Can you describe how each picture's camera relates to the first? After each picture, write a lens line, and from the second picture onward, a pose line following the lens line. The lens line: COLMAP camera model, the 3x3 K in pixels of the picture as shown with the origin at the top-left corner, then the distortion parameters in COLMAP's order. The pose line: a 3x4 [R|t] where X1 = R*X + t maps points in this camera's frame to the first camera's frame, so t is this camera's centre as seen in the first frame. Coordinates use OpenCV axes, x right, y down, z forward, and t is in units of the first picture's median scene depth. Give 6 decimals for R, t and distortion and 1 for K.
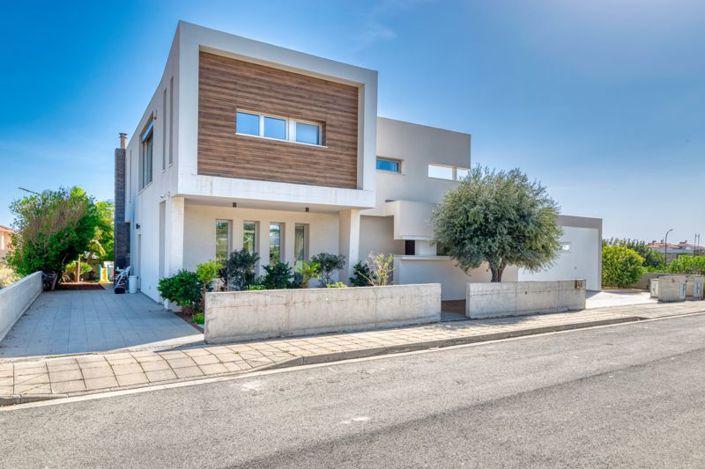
lens RADIAL K [[462.8, 0, 353.7], [0, 462.8, 232.2], [0, 0, 1]] dist [-0.007880, 0.000224]
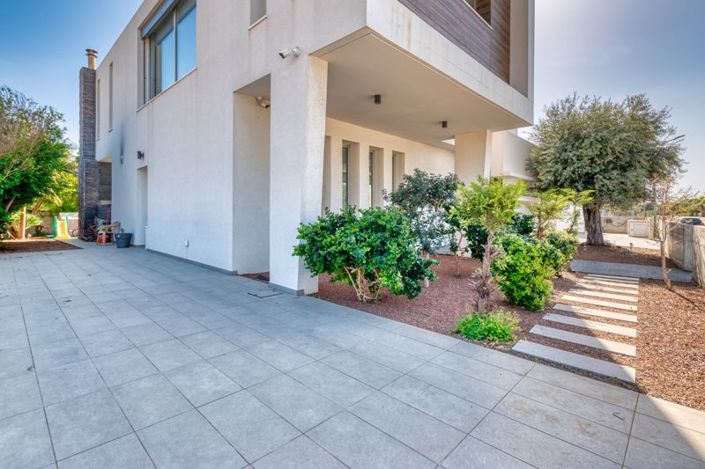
lens RADIAL K [[338.9, 0, 349.6], [0, 338.9, 198.6], [0, 0, 1]] dist [-0.002780, -0.000555]
pose [[0.966870, -0.001226, 0.255266, -0.218322], [-0.002045, 0.999919, 0.012550, 0.033055], [-0.255261, -0.012656, 0.966789, 0.320576]]
